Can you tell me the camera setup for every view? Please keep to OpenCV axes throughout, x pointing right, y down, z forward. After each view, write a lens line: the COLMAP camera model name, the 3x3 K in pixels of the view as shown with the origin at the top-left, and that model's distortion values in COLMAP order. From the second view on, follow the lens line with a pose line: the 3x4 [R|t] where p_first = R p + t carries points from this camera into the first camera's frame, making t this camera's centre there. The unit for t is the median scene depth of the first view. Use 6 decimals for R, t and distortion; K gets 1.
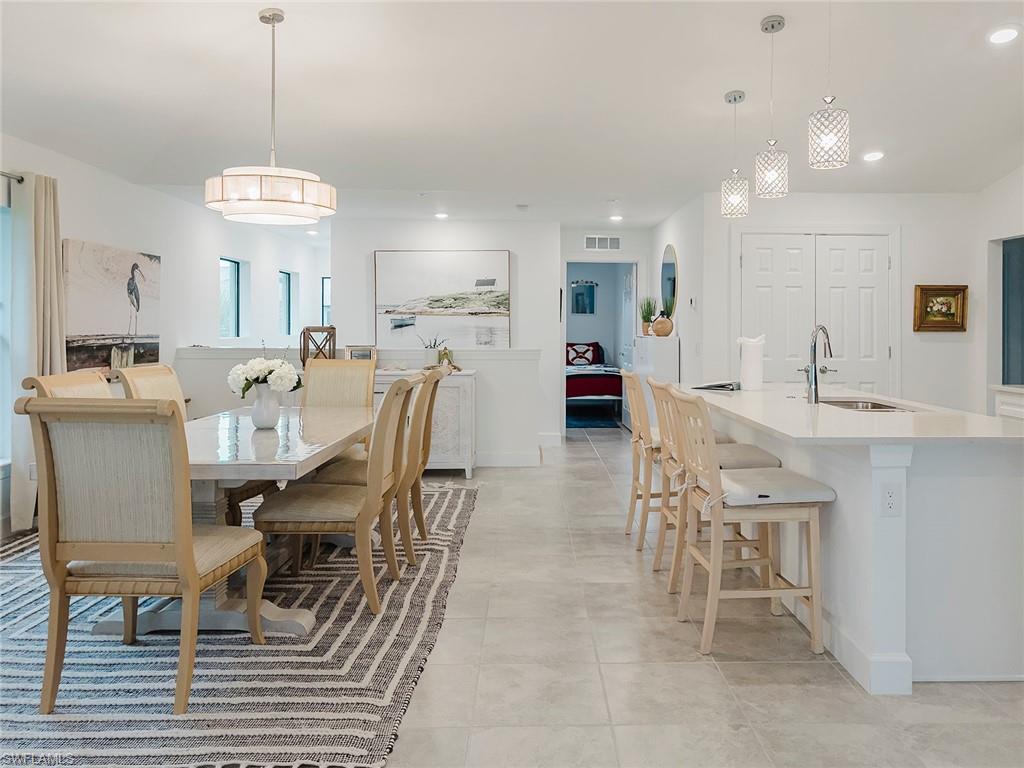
lens RADIAL K [[744.4, 0, 568.4], [0, 744.4, 324.8], [0, 0, 1]] dist [0.021372, -0.014335]
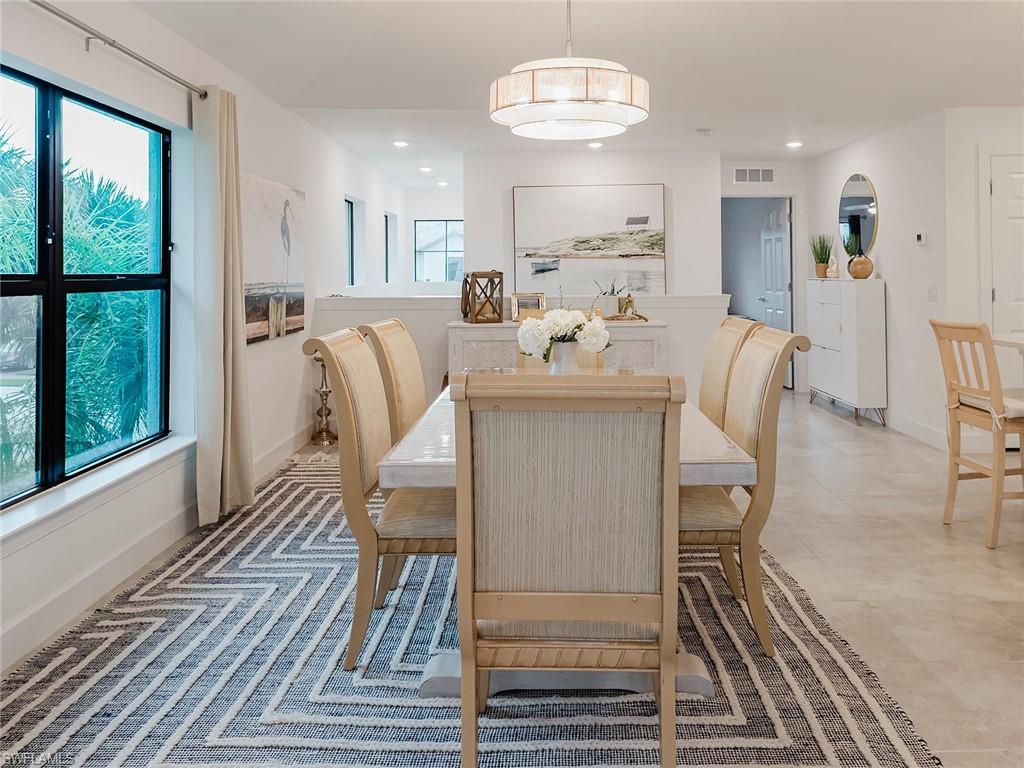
lens RADIAL K [[744.4, 0, 560.7], [0, 744.4, 265.6], [0, 0, 1]] dist [0.021372, -0.014335]
pose [[0.999867, -0.011693, -0.011367, -0.272412], [0.011606, 0.999903, -0.007723, 0.003662], [0.011456, 0.007590, 0.999906, 0.155853]]
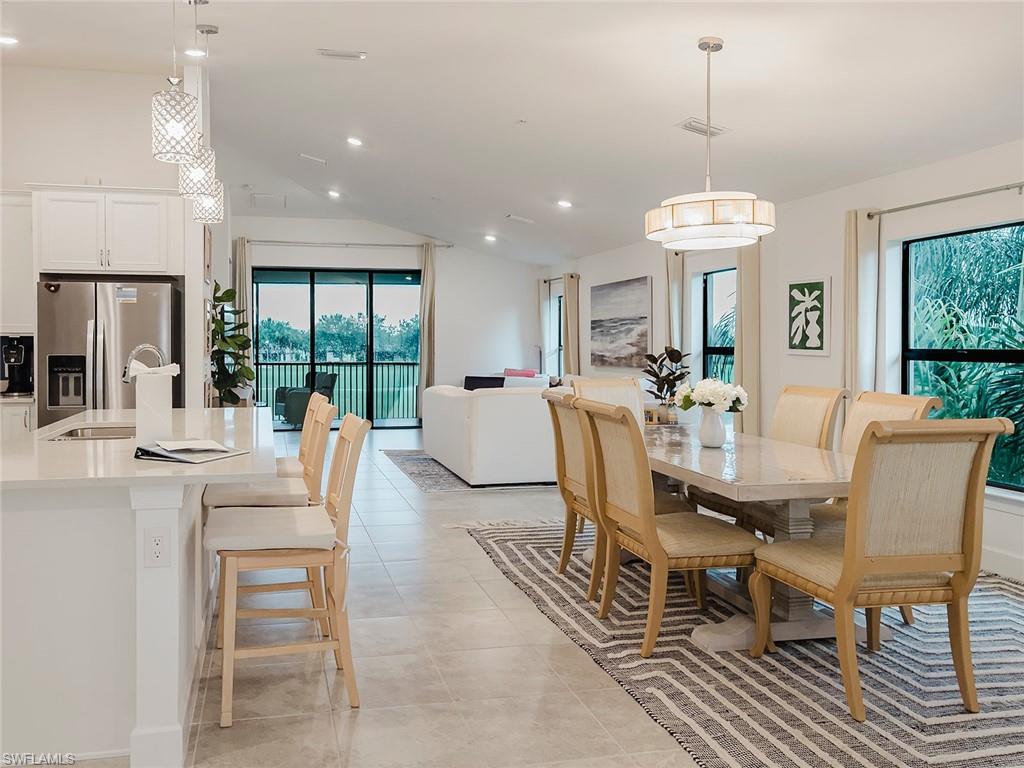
lens RADIAL K [[744.4, 0, 420.6], [0, 744.4, 345.4], [0, 0, 1]] dist [0.021372, -0.014335]
pose [[-0.990988, -0.004109, -0.133885, 0.088361], [-0.004405, 0.999988, 0.001915, -0.001291], [0.133875, 0.002487, -0.990995, 1.305290]]
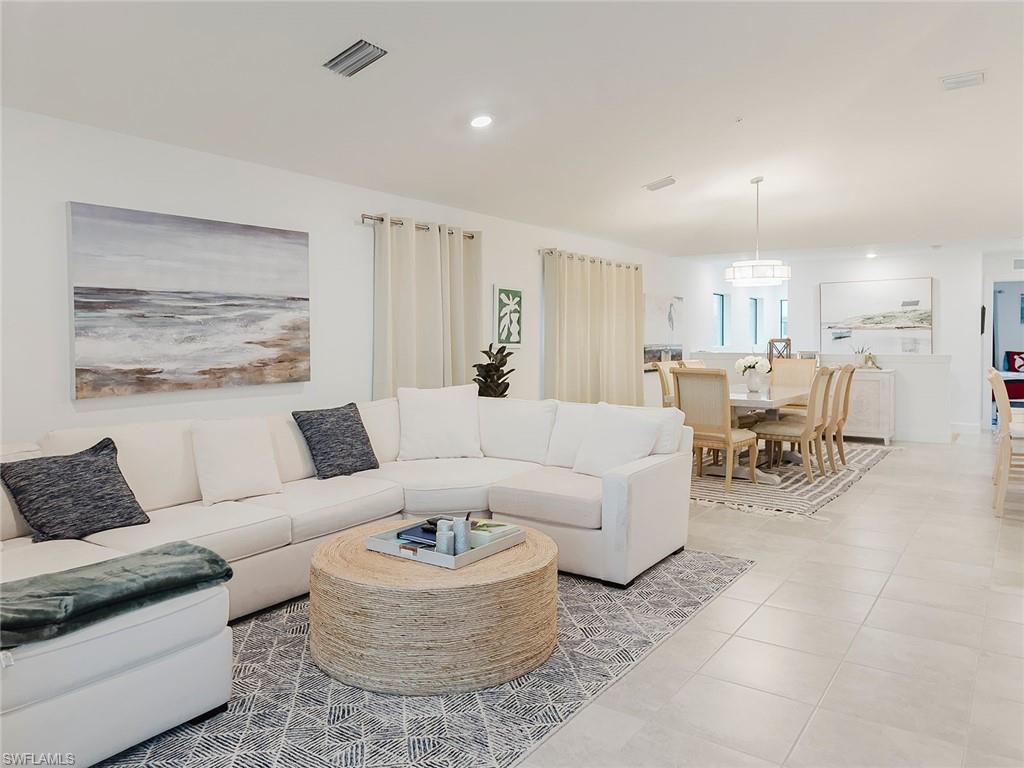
lens RADIAL K [[741.5, 0, 491.2], [0, 741.5, 352.3], [0, 0, 1]] dist [0.005421, -0.008445]
pose [[0.773596, 0.006583, -0.633645, 0.198374], [0.008724, 0.999741, 0.021037, -0.008007], [0.633619, -0.021802, 0.773338, -0.633600]]
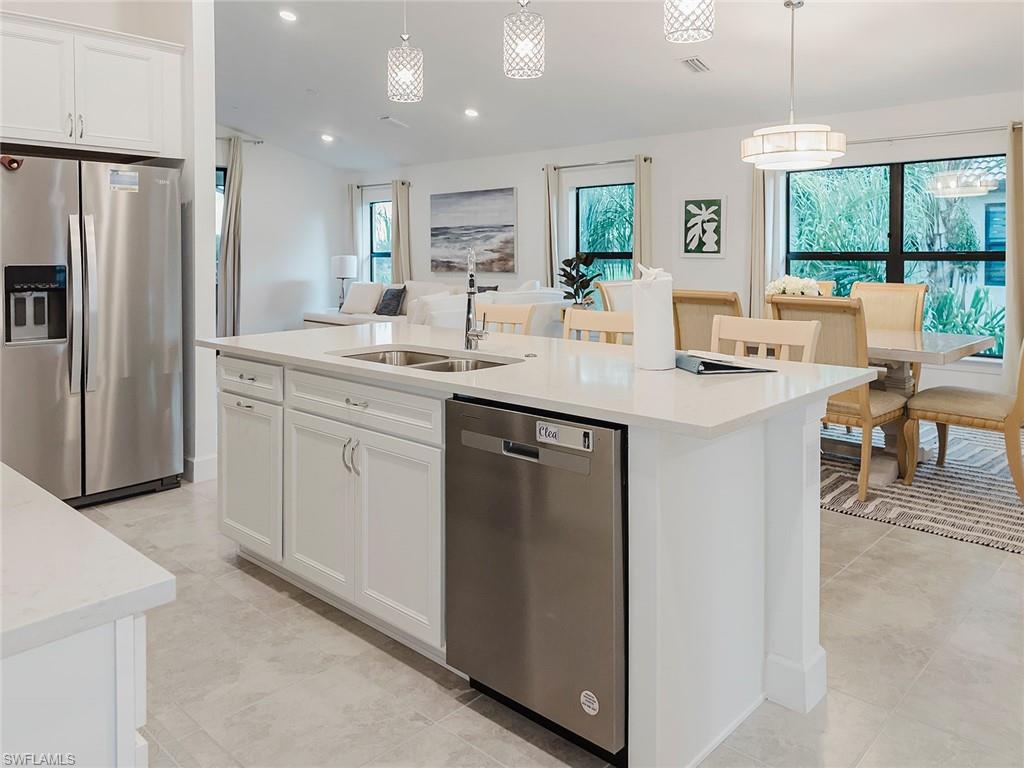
lens RADIAL K [[744.4, 0, 506.9], [0, 744.4, 259.8], [0, 0, 1]] dist [0.021372, -0.014335]
pose [[-0.729888, 0.005607, -0.683544, 0.539426], [0.000390, 0.999970, 0.007786, 0.005028], [0.683567, 0.005417, -0.729868, 1.058601]]
